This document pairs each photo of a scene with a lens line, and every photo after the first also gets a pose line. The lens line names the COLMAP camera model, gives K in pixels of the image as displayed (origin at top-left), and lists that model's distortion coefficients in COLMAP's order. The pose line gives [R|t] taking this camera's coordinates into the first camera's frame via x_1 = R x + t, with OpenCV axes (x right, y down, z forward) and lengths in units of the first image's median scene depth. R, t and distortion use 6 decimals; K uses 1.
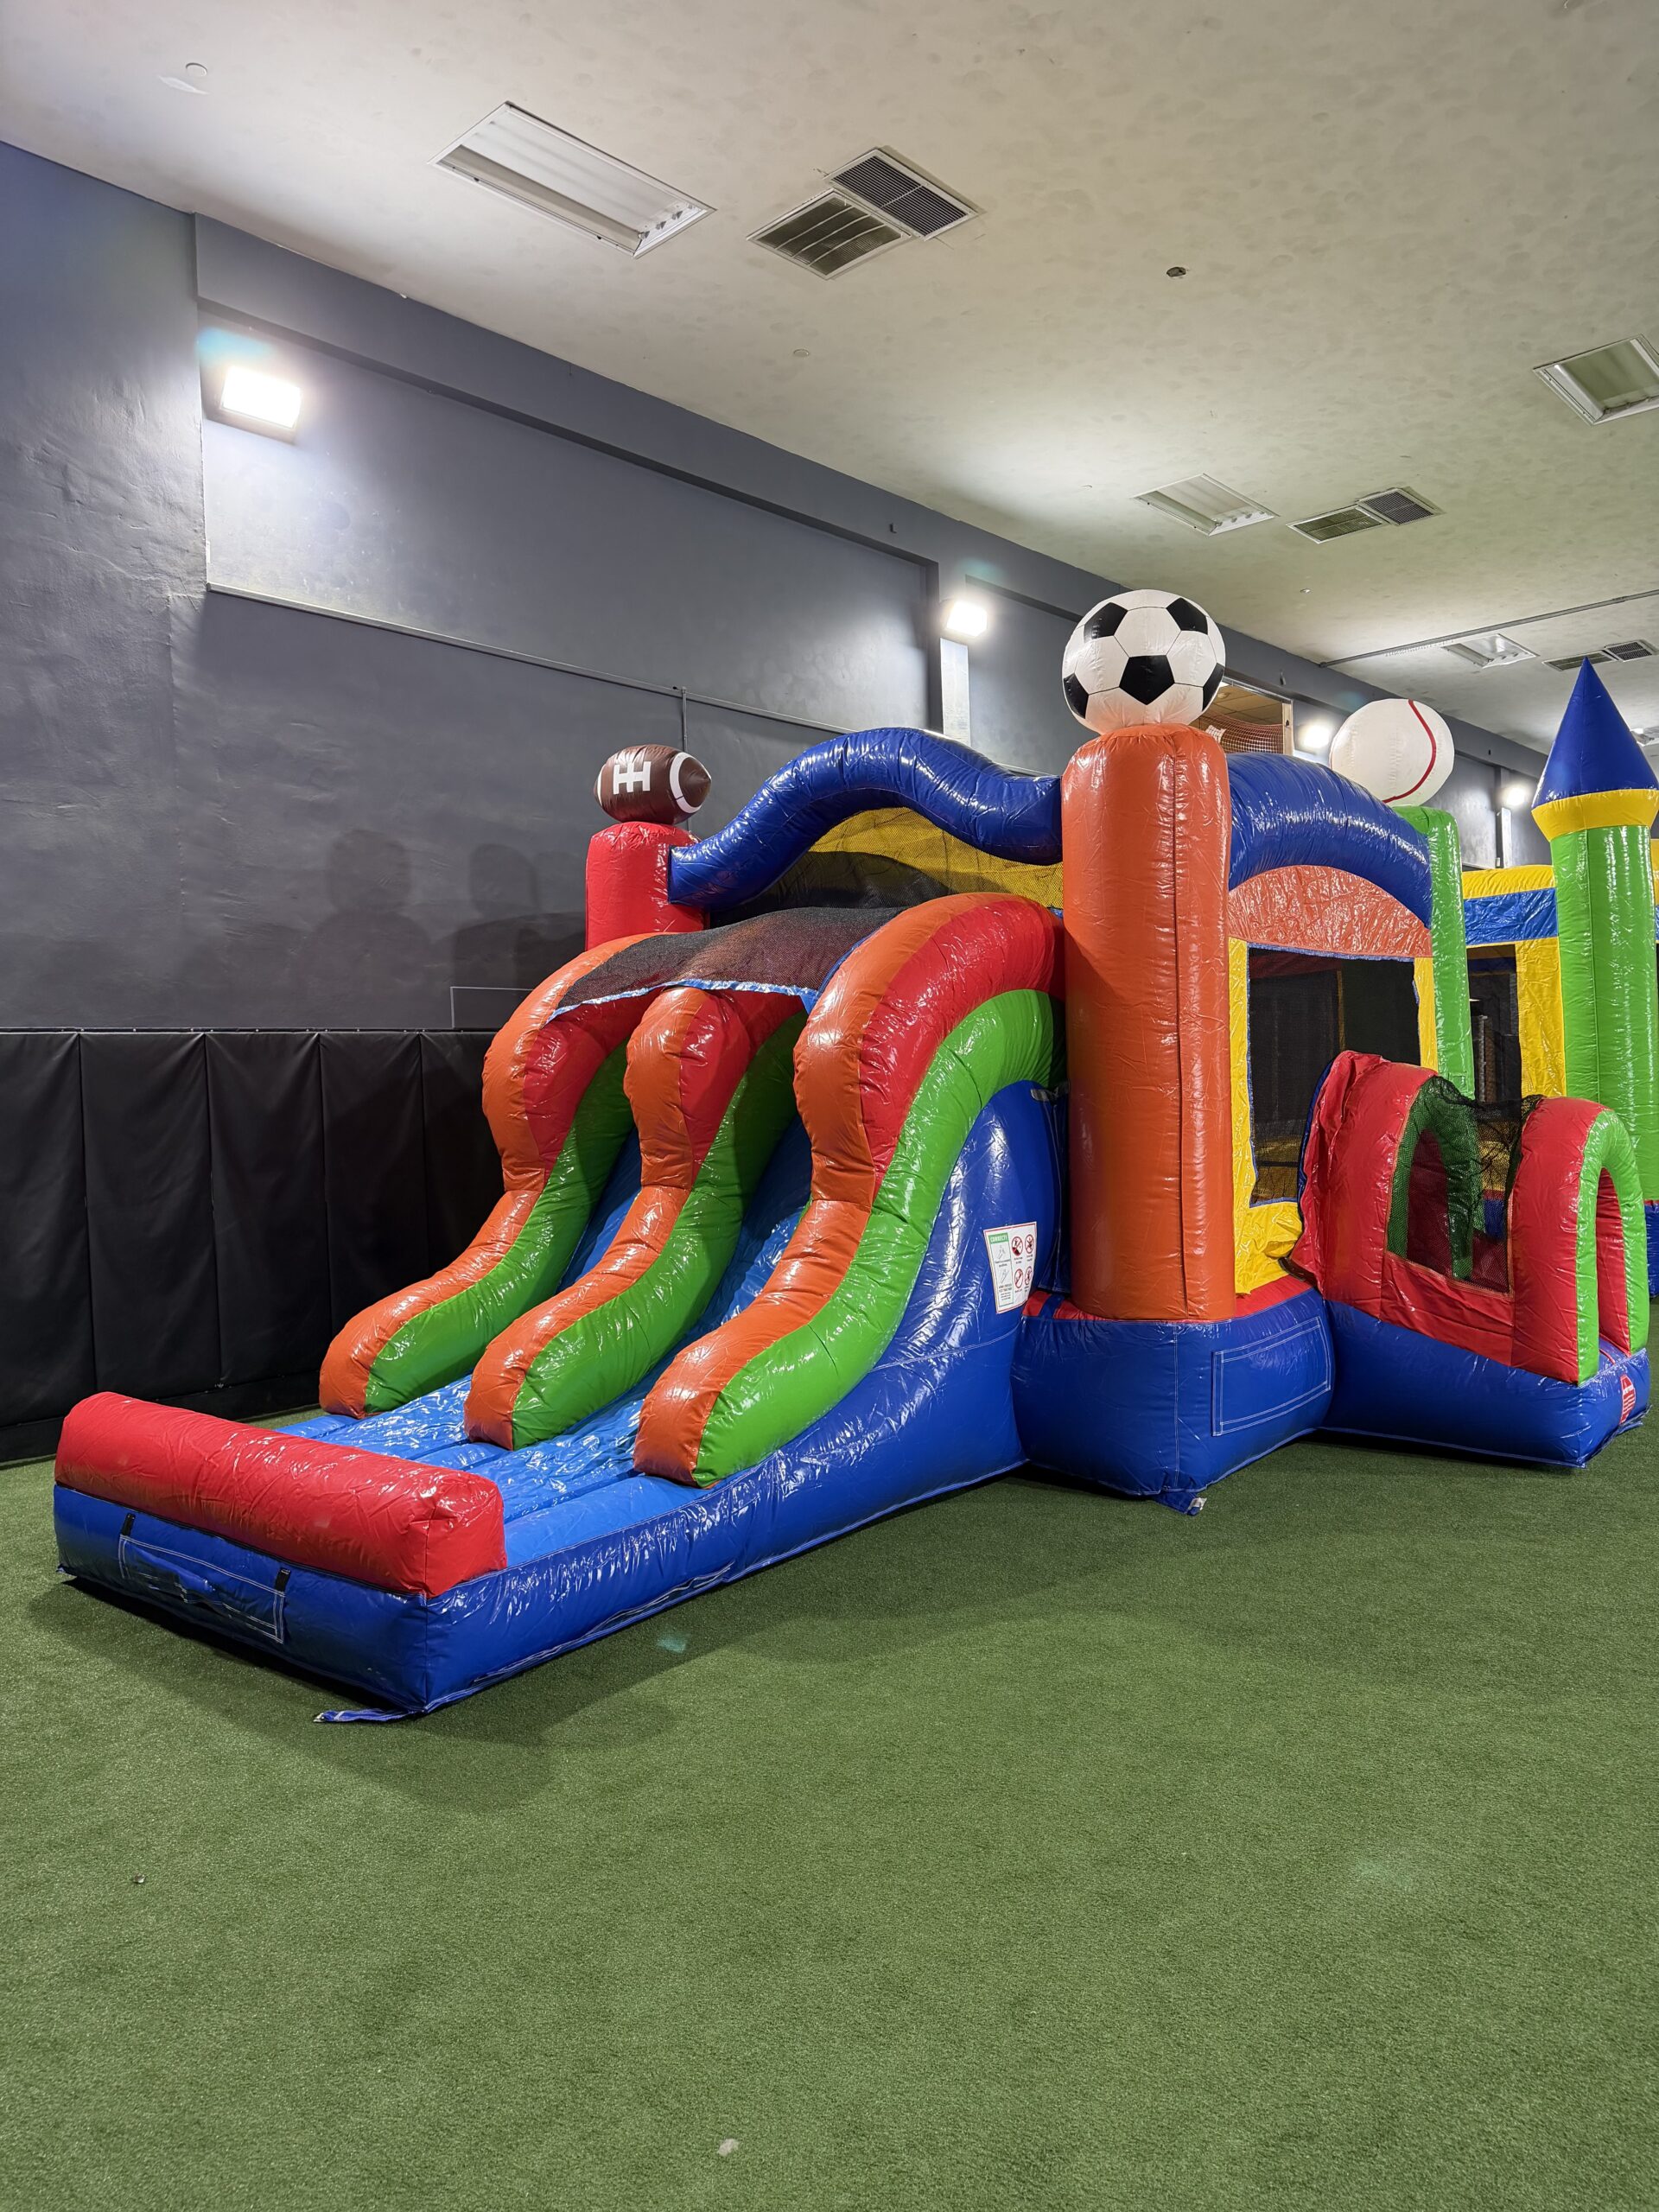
lens RADIAL K [[1531.1, 0, 821.6], [0, 1531.1, 1101.7], [0, 0, 1]] dist [-0.008685, -0.014091]
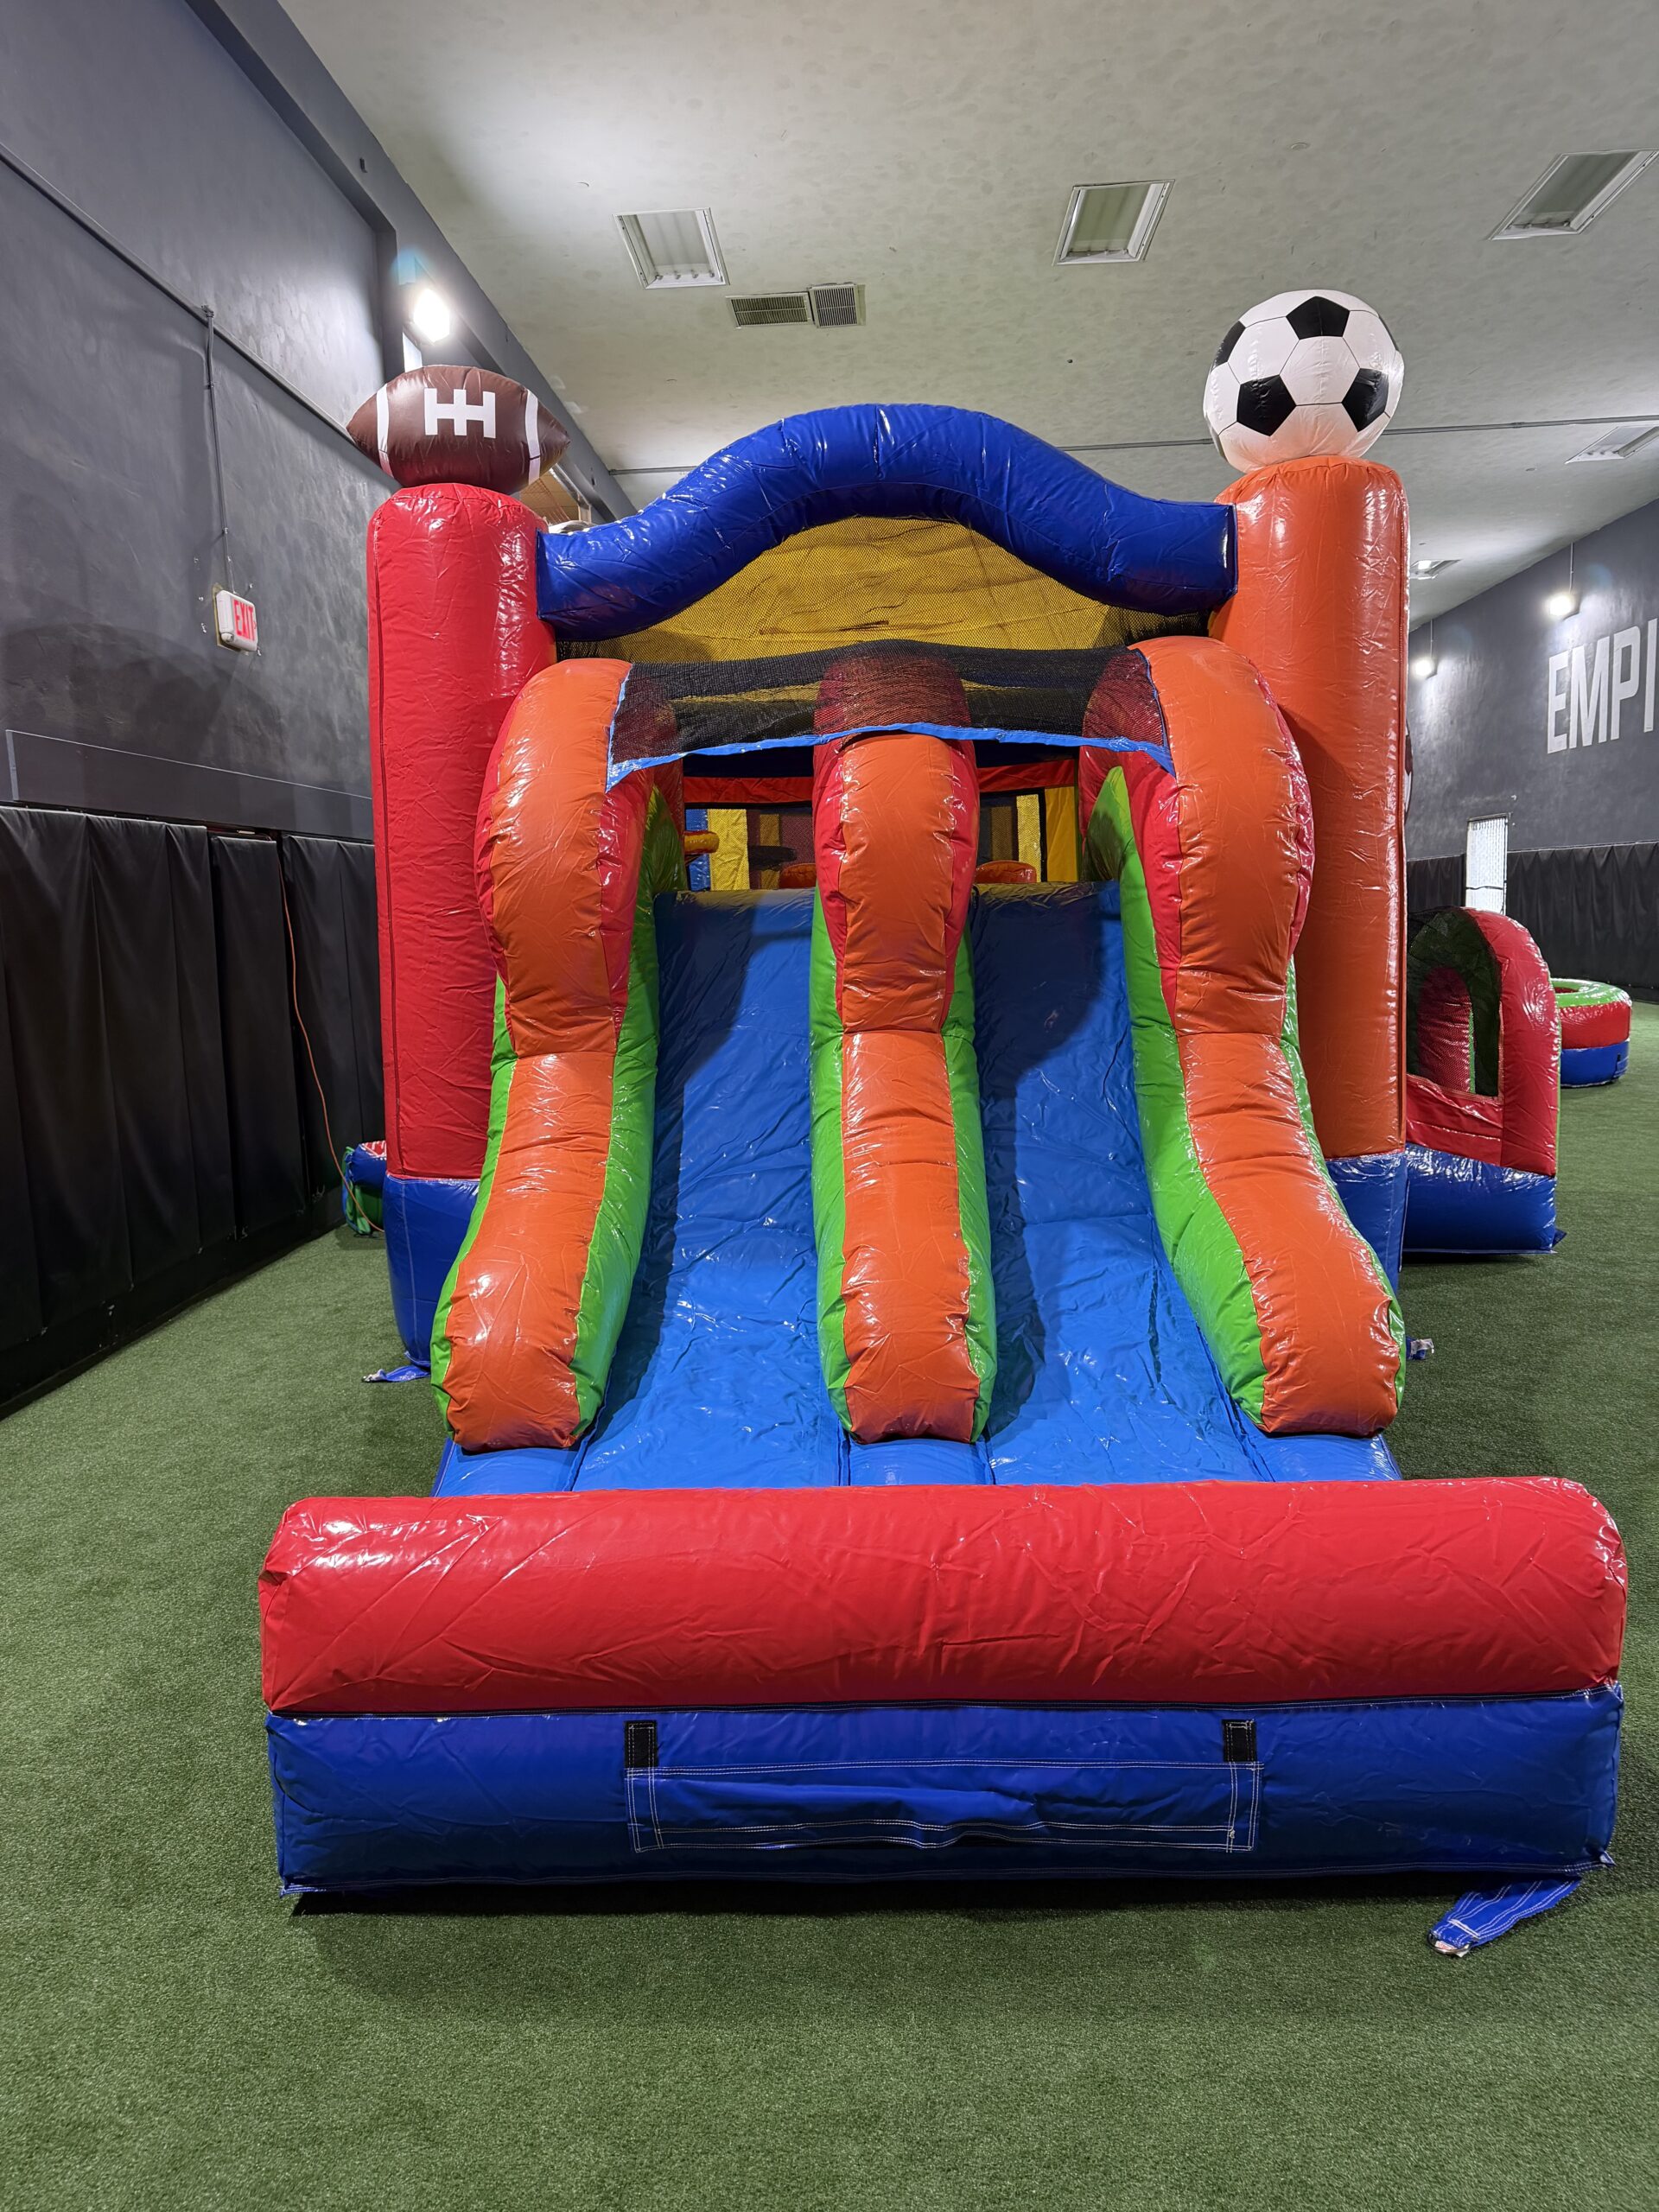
lens RADIAL K [[1531.1, 0, 829.8], [0, 1531.1, 1119.1], [0, 0, 1]] dist [-0.008685, -0.014091]
pose [[0.785116, -0.075291, 0.614755, -0.420816], [0.009268, 0.993901, 0.109889, 0.017240], [-0.619279, -0.080578, 0.781026, 0.366858]]
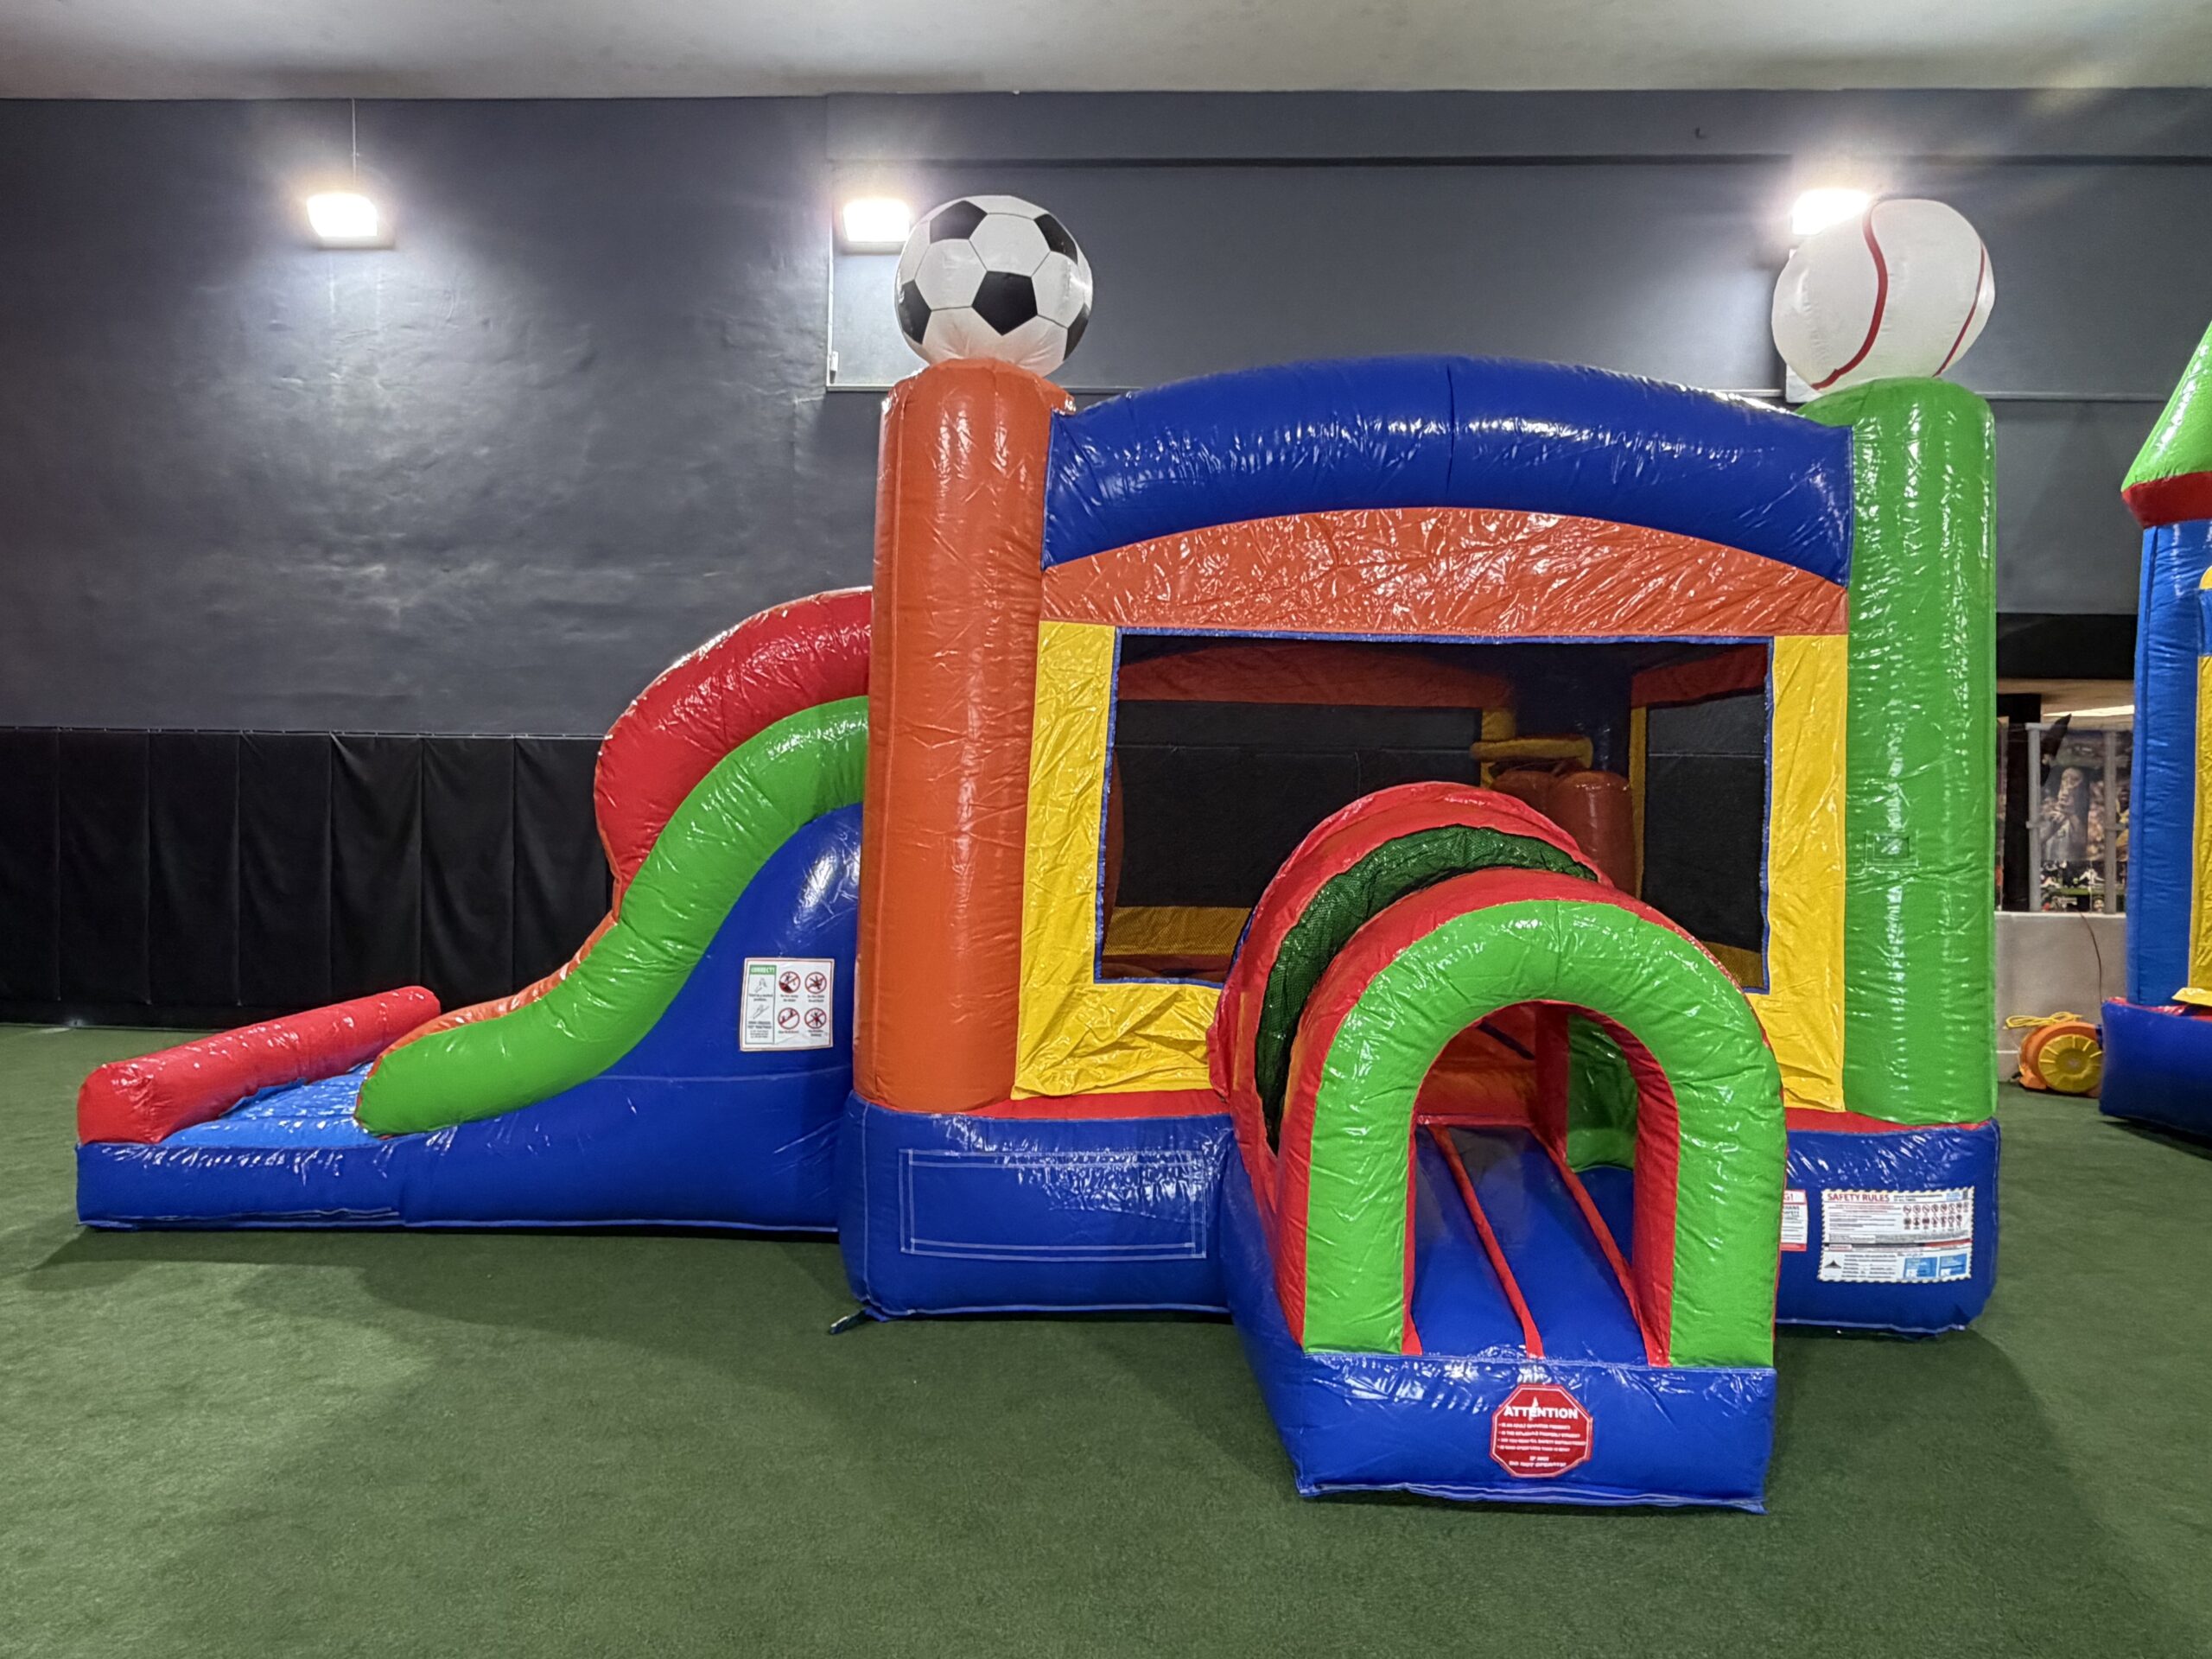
lens RADIAL K [[1357.1, 0, 1102.9], [0, 1357.1, 822.9], [0, 0, 1]] dist [-0.015068, -0.002648]
pose [[0.648946, 0.053829, -0.758928, 0.651558], [-0.044397, 0.998474, 0.032856, -0.026222], [0.759538, 0.012372, 0.650346, 0.470854]]
